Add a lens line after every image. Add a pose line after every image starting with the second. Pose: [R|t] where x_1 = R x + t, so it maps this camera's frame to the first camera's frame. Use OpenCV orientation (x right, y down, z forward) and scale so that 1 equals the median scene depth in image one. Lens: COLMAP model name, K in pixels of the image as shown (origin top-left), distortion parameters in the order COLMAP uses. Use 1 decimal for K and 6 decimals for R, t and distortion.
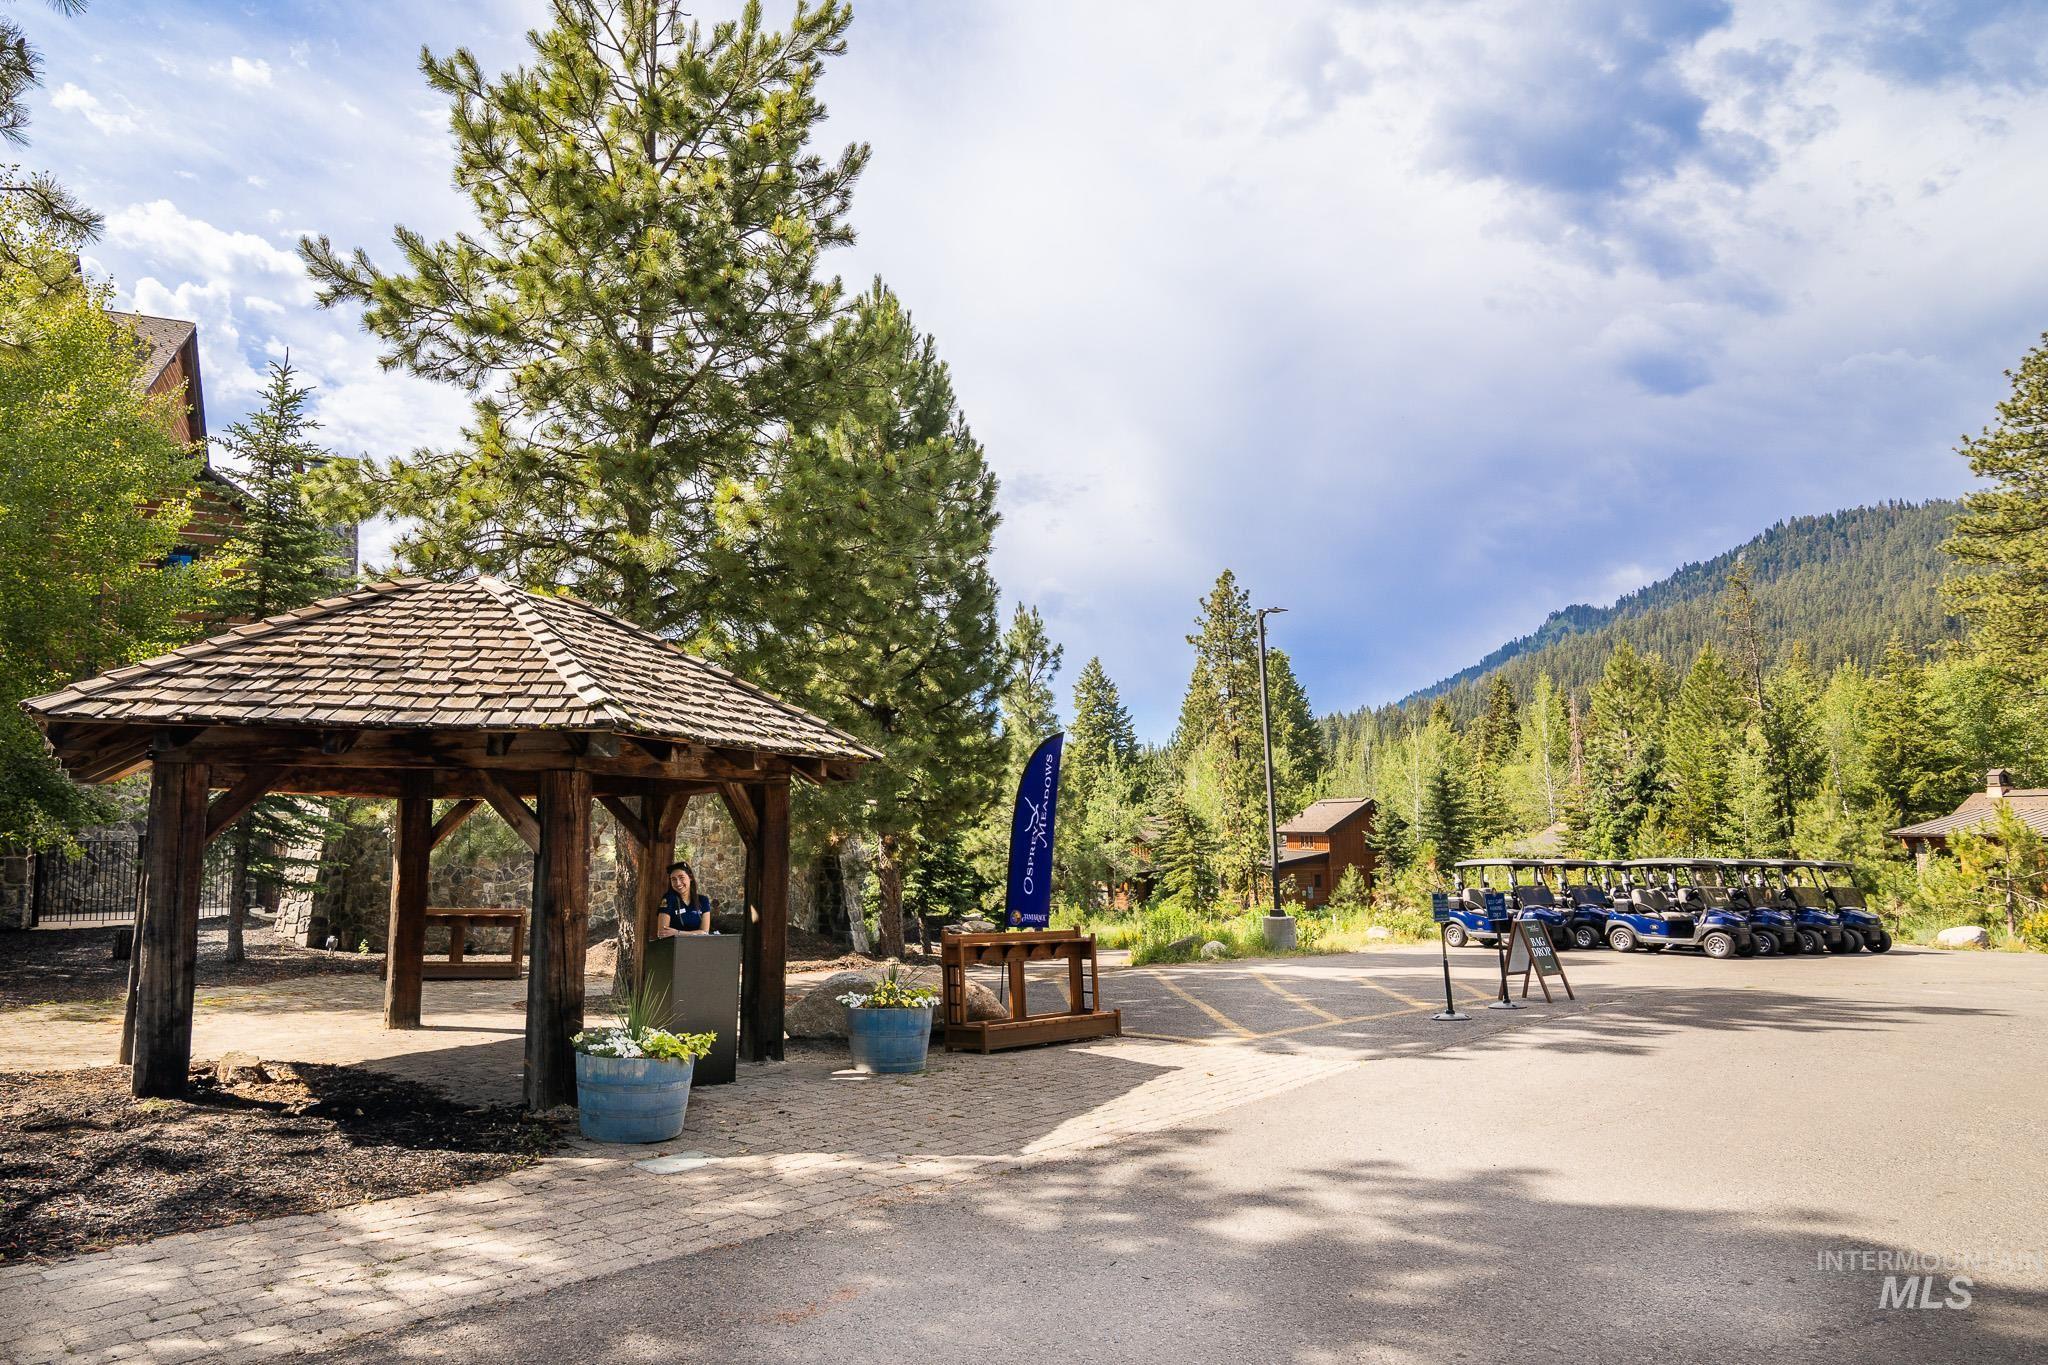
lens RADIAL K [[1485.3, 0, 1024.0], [0, 1485.3, 682.5], [0, 0, 1]] dist [0.002263, 0.000245]
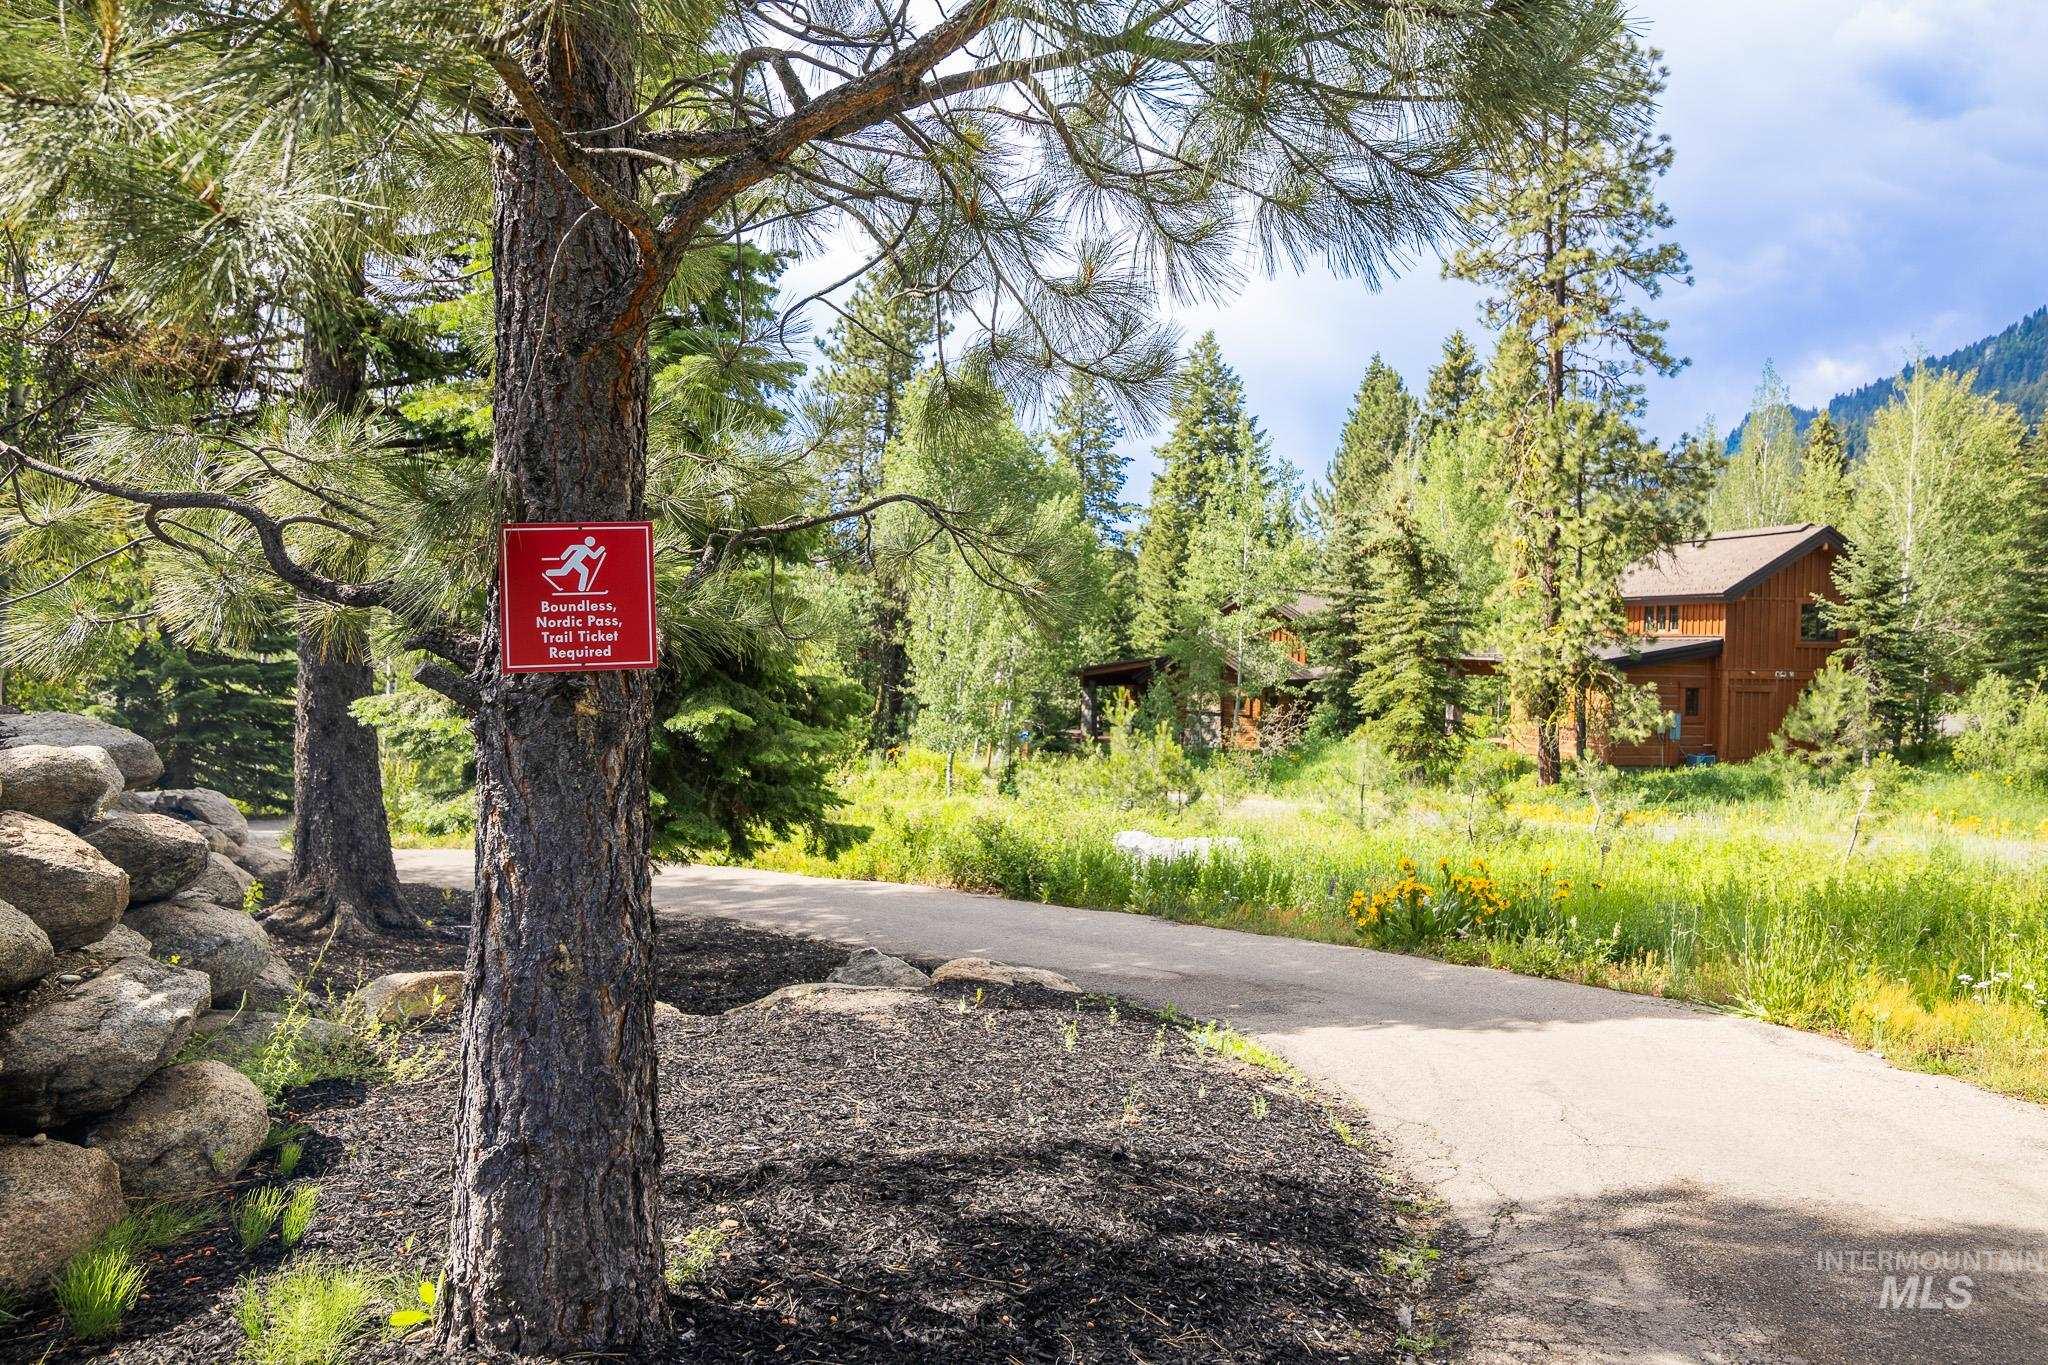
lens RADIAL K [[1425.1, 0, 1024.0], [0, 1425.1, 682.5], [0, 0, 1]] dist [0.000317, -0.000236]
pose [[0.997473, 0.034808, -0.061938, 0.019008], [-0.027814, 0.993498, 0.110400, 0.083966], [0.065378, -0.108398, 0.991955, 0.545141]]
